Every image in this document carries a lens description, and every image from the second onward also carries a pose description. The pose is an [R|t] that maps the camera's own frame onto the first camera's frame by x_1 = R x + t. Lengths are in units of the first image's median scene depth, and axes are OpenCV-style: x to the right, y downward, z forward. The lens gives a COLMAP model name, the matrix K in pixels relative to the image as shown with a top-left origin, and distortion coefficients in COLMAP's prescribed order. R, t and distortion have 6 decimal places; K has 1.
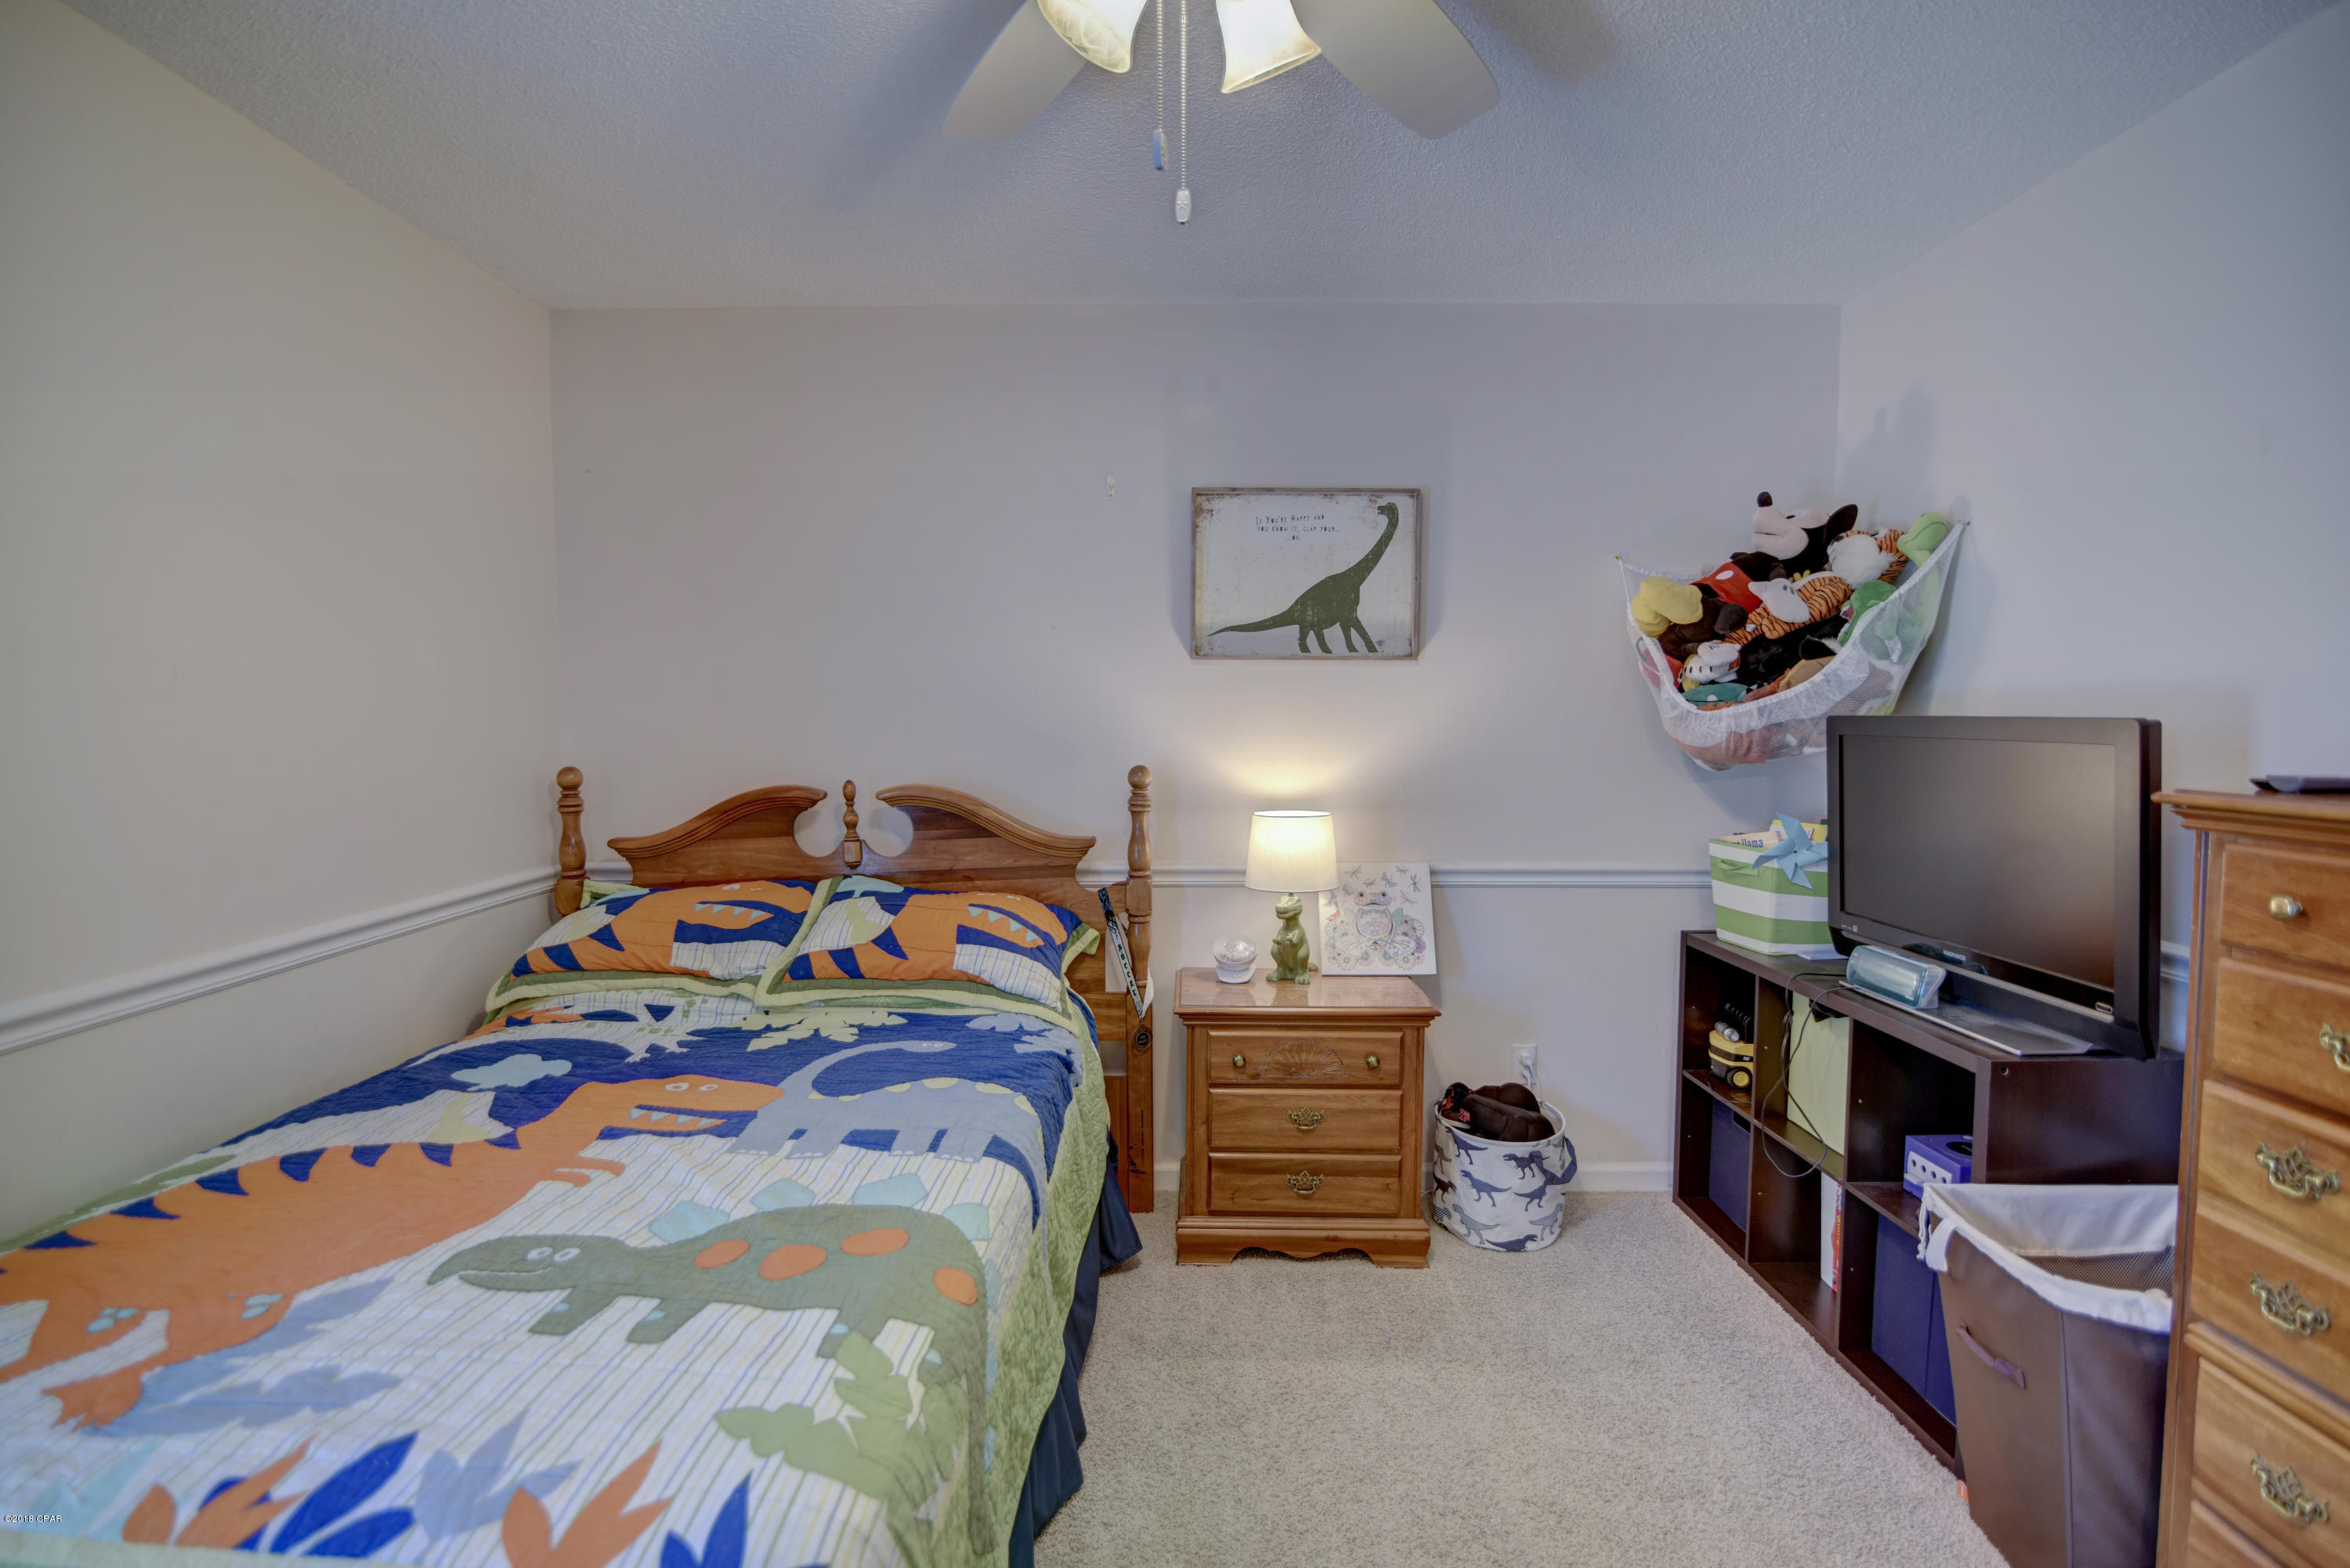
lens RADIAL K [[1091.7, 0, 1169.6], [0, 1091.7, 784.2], [0, 0, 1]] dist [-0.014175, 0.000698]
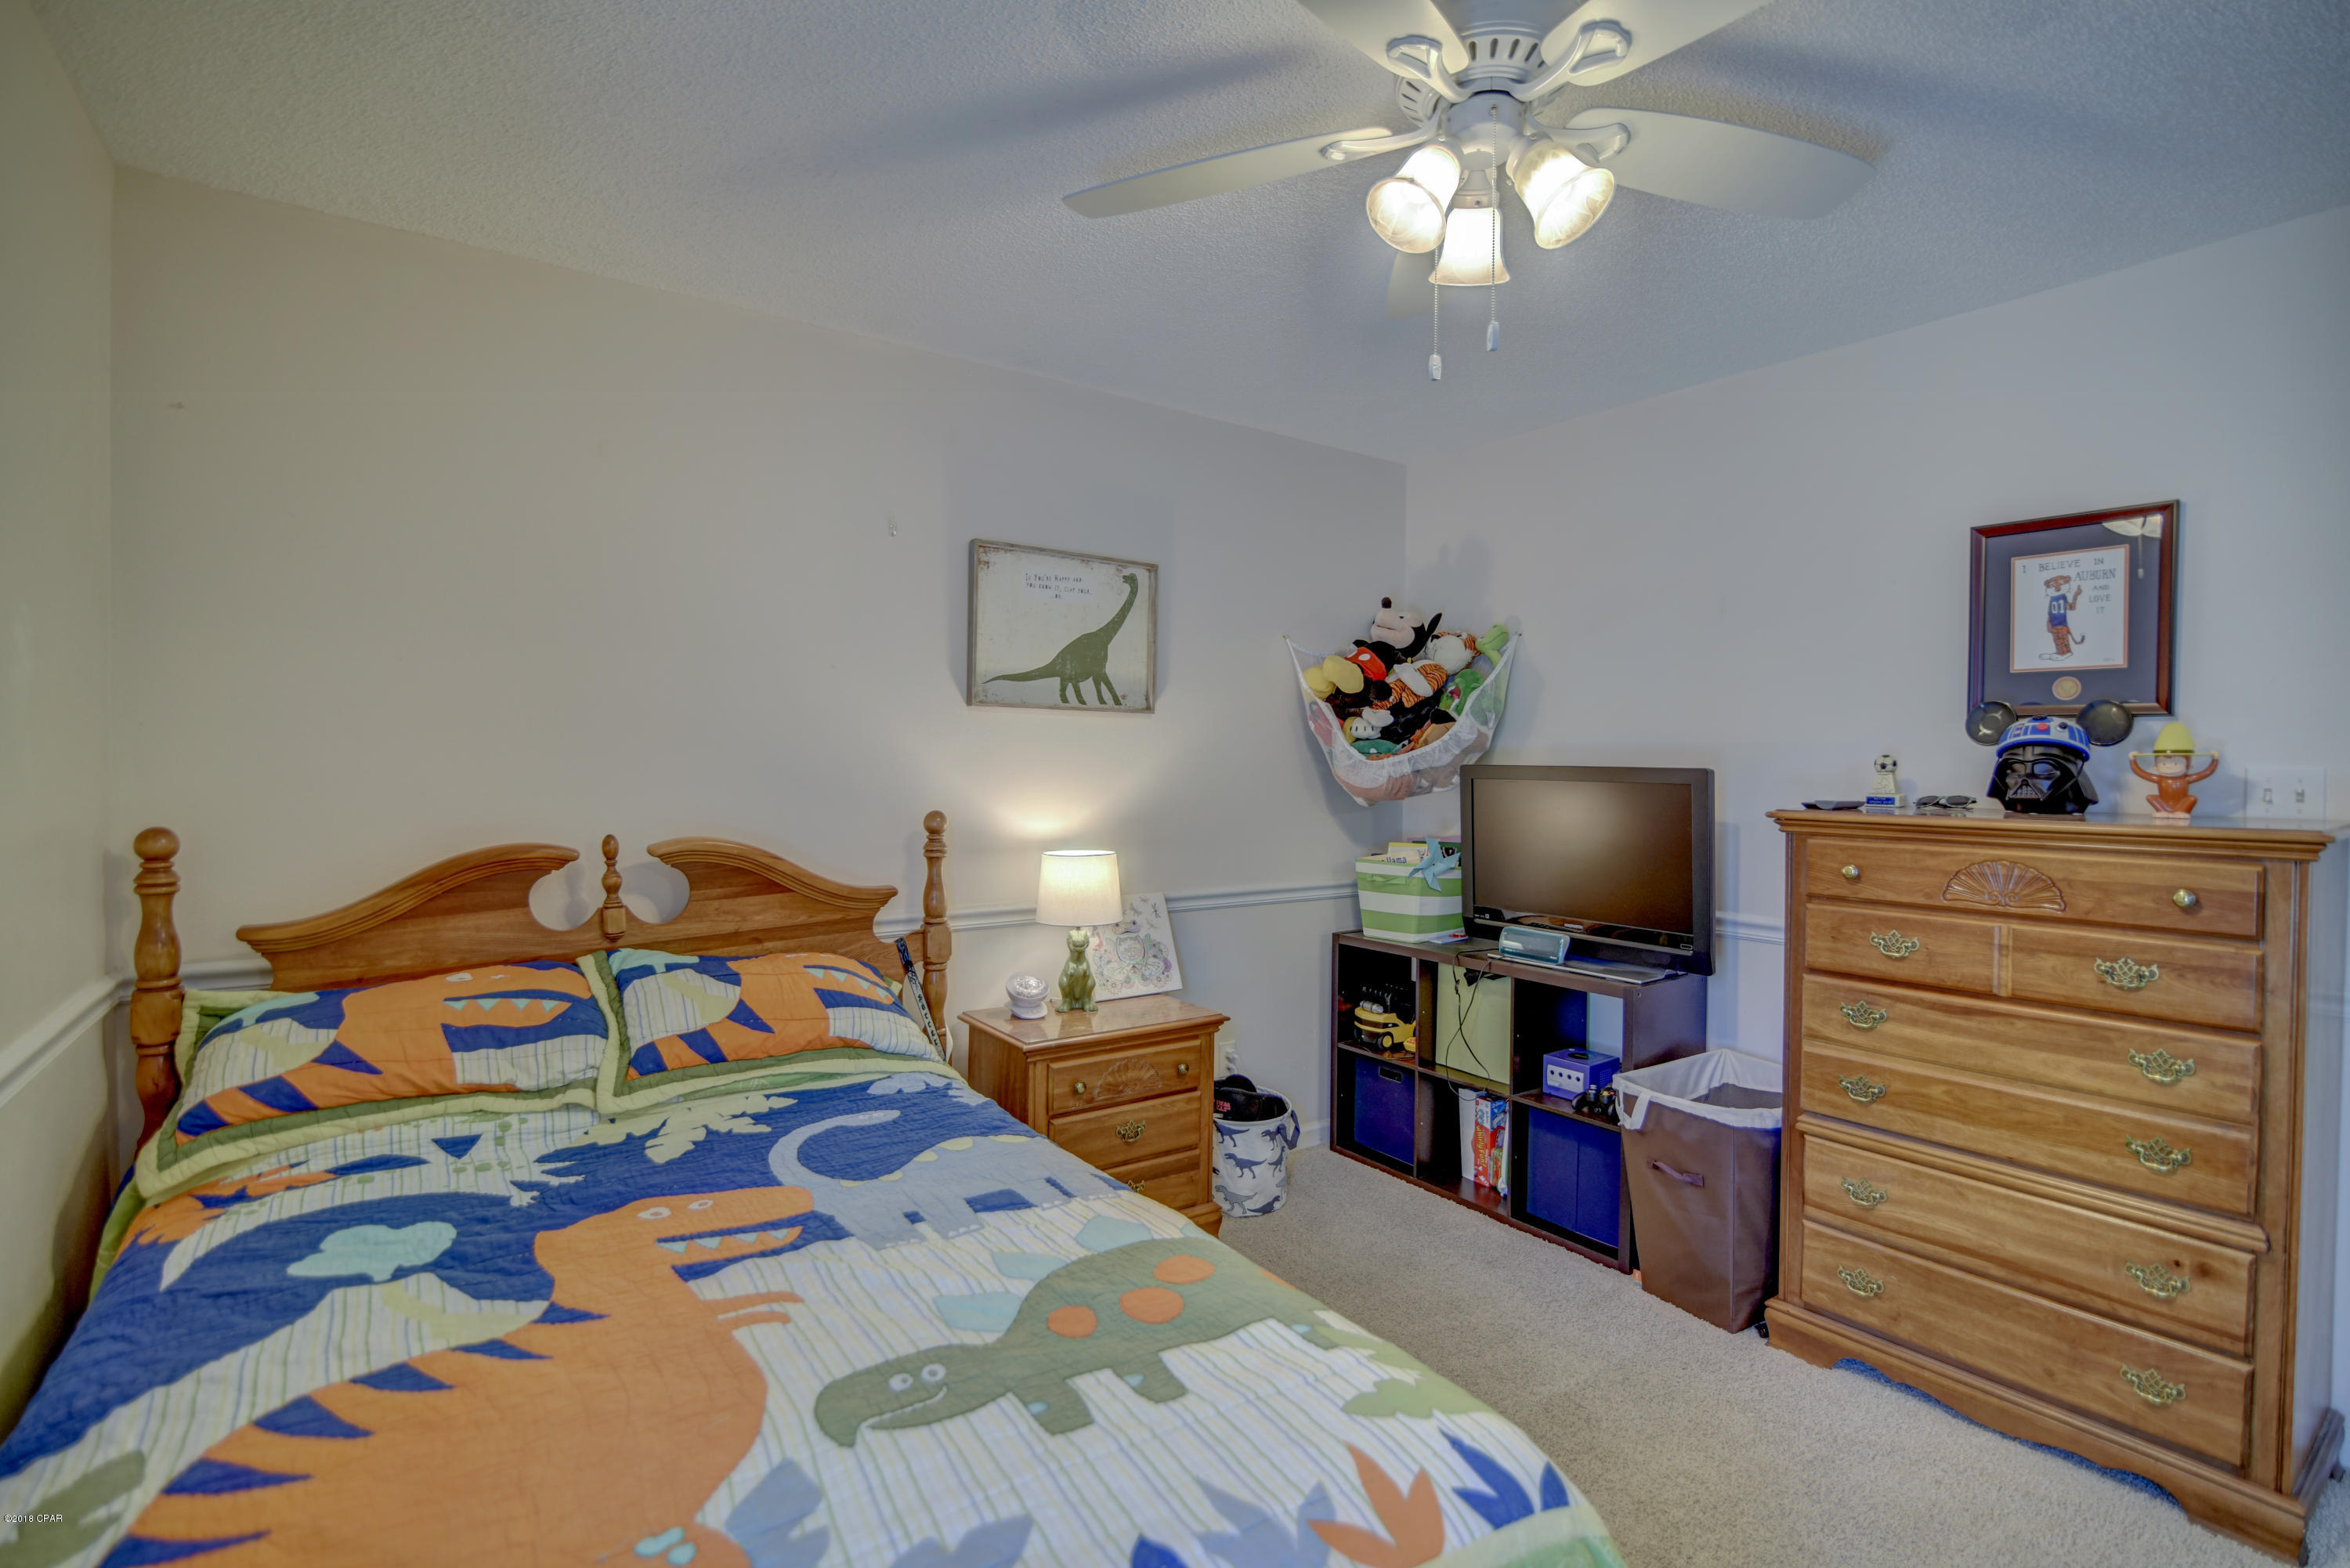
lens RADIAL K [[1091.7, 0, 1169.6], [0, 1091.7, 784.2], [0, 0, 1]] dist [-0.014175, 0.000698]
pose [[0.810064, -0.004407, 0.586324, -0.477312], [0.028161, 0.999110, -0.031397, -0.004505], [-0.585664, 0.041945, 0.809468, 0.081446]]
